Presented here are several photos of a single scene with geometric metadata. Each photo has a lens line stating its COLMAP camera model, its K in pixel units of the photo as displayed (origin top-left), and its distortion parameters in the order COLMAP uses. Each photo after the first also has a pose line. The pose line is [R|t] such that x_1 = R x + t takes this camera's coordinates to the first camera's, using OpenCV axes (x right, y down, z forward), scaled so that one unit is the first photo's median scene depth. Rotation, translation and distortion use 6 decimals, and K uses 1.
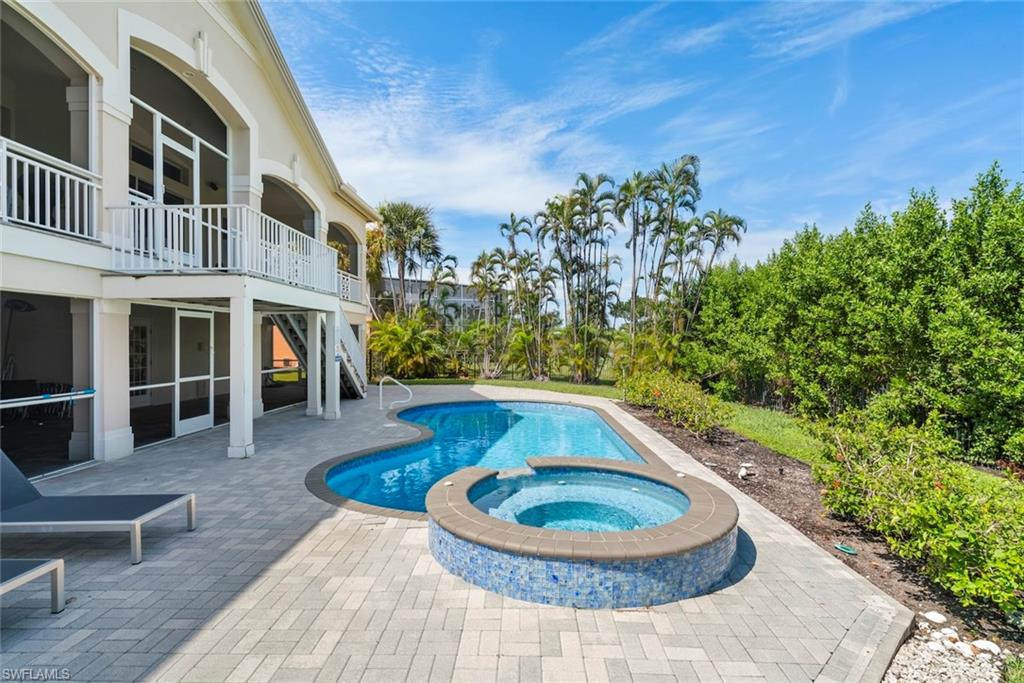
lens RADIAL K [[511.1, 0, 506.4], [0, 511.1, 335.9], [0, 0, 1]] dist [-0.003138, 0.000939]
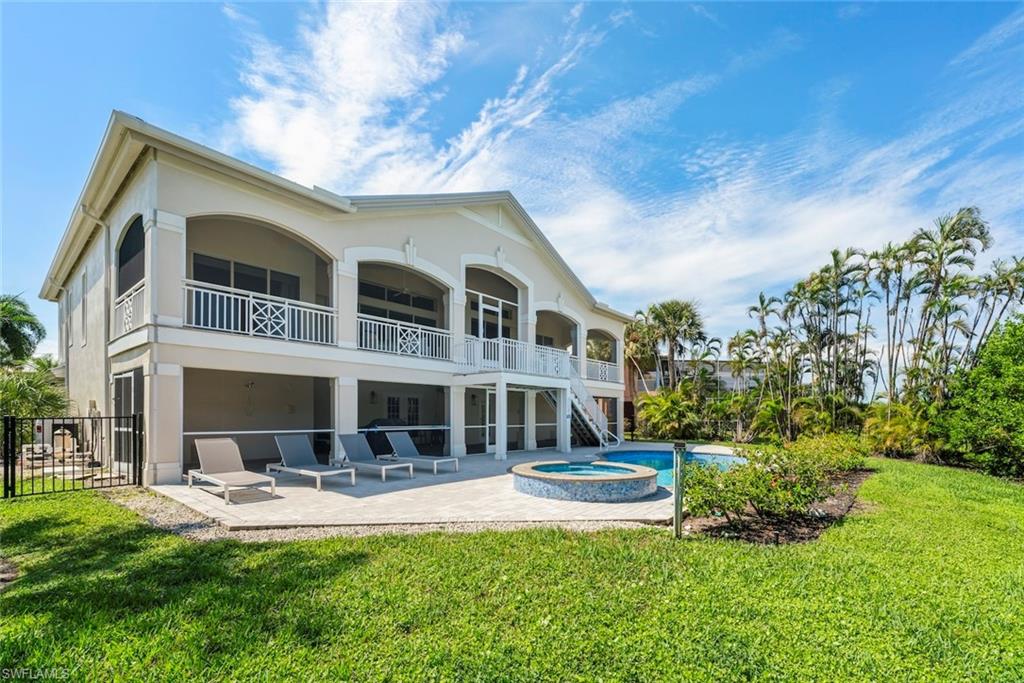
lens RADIAL K [[427.4, 0, 491.1], [0, 427.4, 423.7], [0, 0, 1]] dist [-0.008849, 0.001196]
pose [[0.761446, 0.022482, -0.647839, 0.210481], [-0.001706, 0.999464, 0.032680, 0.011902], [0.648226, -0.023779, 0.761076, -0.128046]]
